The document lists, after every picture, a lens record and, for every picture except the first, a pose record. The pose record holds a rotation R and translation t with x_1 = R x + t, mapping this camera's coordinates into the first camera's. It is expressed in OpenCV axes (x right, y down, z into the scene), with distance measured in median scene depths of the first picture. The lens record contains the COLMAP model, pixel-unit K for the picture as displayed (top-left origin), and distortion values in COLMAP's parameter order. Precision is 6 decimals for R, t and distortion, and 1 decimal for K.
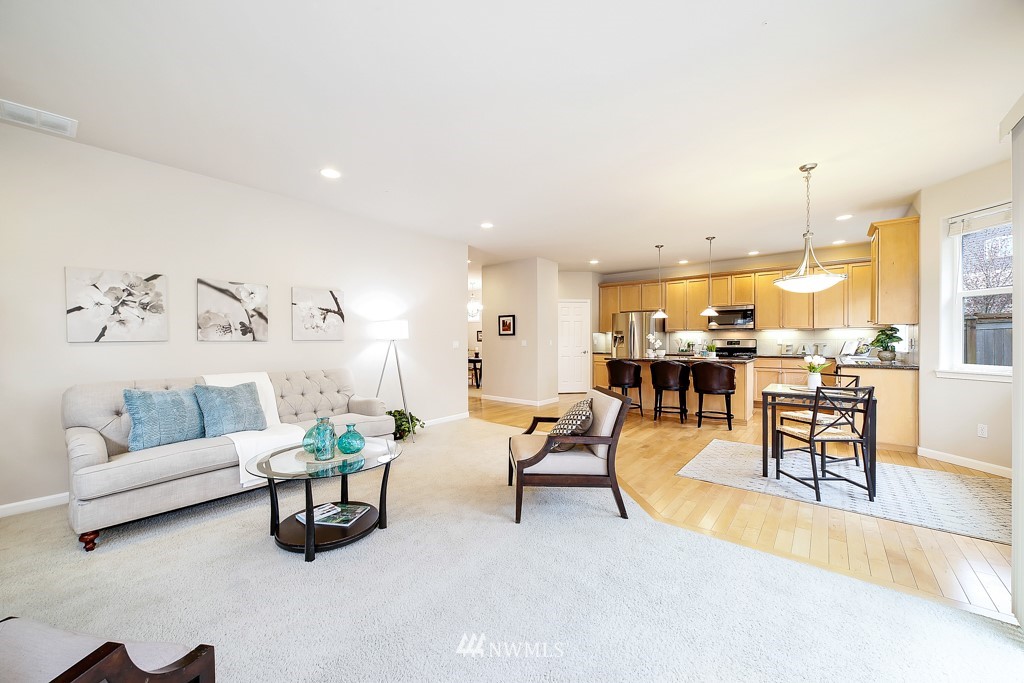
lens RADIAL K [[386.2, 0, 512.0], [0, 386.2, 341.4], [0, 0, 1]] dist [-0.000972, 0.000110]
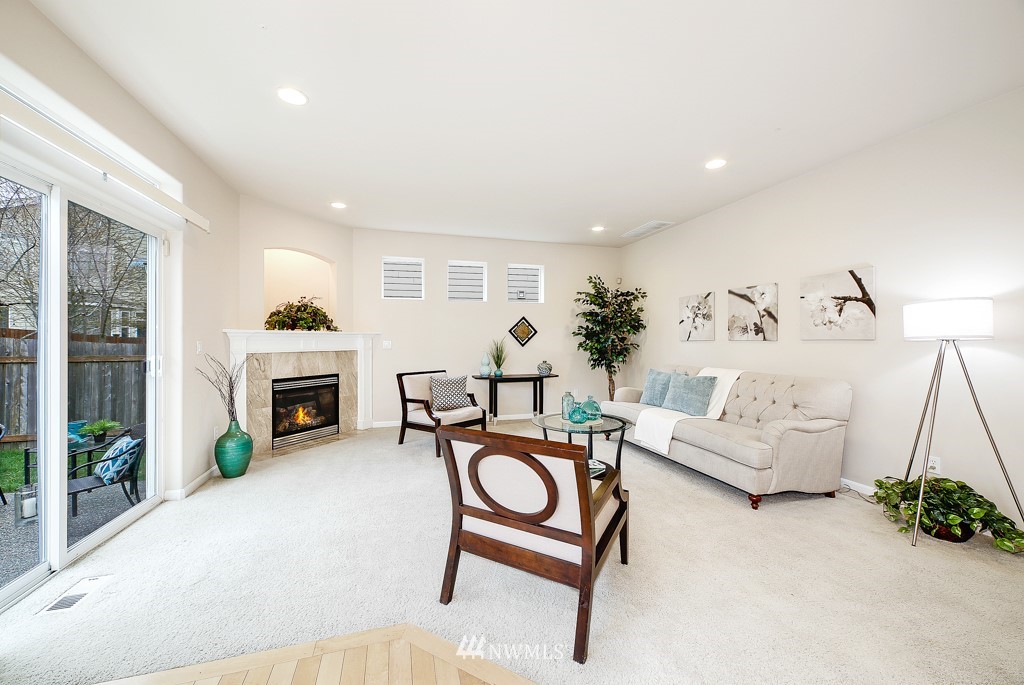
lens RADIAL K [[386.2, 0, 510.2], [0, 386.2, 341.8], [0, 0, 1]] dist [-0.000972, 0.000110]
pose [[-0.568358, 0.004272, -0.822770, 0.548351], [-0.004493, 0.999955, 0.008295, -0.003831], [0.822769, 0.008412, -0.568314, 1.045269]]
